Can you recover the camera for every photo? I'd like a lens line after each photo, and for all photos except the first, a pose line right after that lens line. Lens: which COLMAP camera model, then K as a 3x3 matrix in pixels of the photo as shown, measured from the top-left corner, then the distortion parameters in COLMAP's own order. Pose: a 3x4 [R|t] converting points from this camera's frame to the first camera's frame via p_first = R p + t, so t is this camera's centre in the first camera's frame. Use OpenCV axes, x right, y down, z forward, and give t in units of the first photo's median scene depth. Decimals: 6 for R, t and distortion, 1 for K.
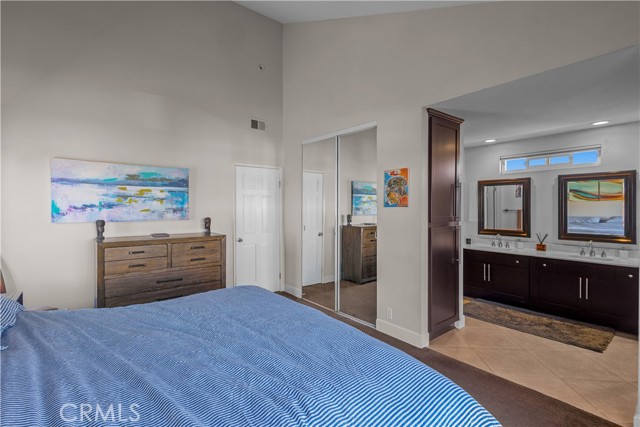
lens RADIAL K [[299.3, 0, 318.6], [0, 299.3, 208.4], [0, 0, 1]] dist [0.010655, -0.003106]
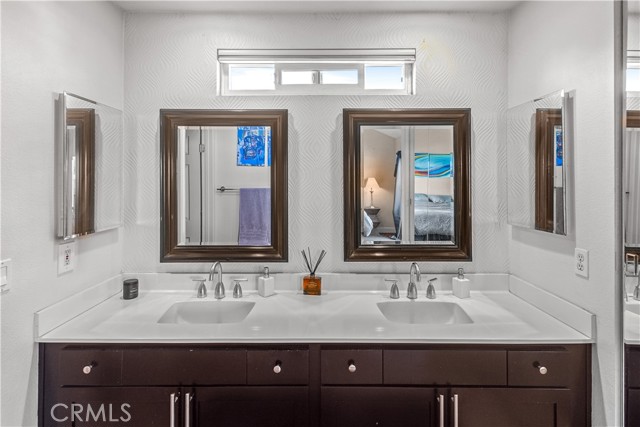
lens RADIAL K [[299.3, 0, 314.7], [0, 299.3, 182.5], [0, 0, 1]] dist [0.010655, -0.003106]
pose [[0.622941, 0.002122, 0.782266, 0.996752], [0.002902, 0.999983, -0.005024, -0.011327], [-0.782263, 0.005400, 0.622924, 1.732190]]
